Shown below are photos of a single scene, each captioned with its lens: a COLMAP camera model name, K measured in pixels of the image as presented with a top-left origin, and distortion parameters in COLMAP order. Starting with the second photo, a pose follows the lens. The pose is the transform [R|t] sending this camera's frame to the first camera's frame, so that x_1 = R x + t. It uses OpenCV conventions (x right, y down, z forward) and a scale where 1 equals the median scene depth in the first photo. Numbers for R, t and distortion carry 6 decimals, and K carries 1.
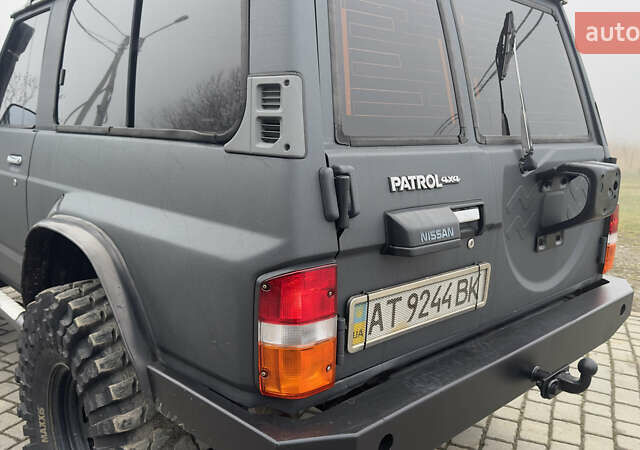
lens RADIAL K [[556.5, 0, 321.7], [0, 556.5, 225.7], [0, 0, 1]] dist [0.176192, -0.313491]
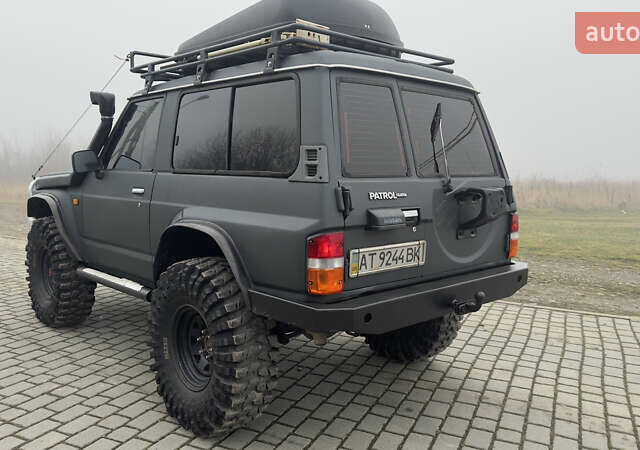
lens RADIAL K [[556.5, 0, 321.7], [0, 556.5, 225.7], [0, 0, 1]] dist [0.176192, -0.313491]
pose [[0.999960, -0.008535, -0.002595, -0.041252], [0.008332, 0.997494, -0.070263, 0.154825], [0.003188, 0.070238, 0.997525, -0.905652]]
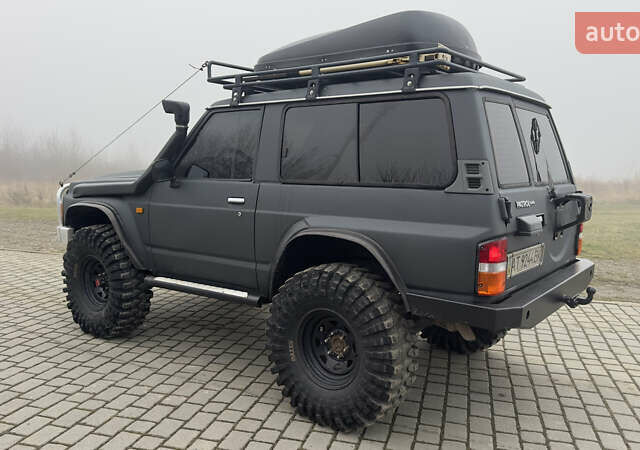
lens RADIAL K [[553.9, 0, 327.1], [0, 553.9, 228.4], [0, 0, 1]] dist [0.237273, -0.506174]
pose [[0.985672, -0.030607, 0.165874, -0.894212], [0.040279, 0.997659, -0.055257, 0.102354], [-0.163795, 0.061146, 0.984598, -0.990486]]
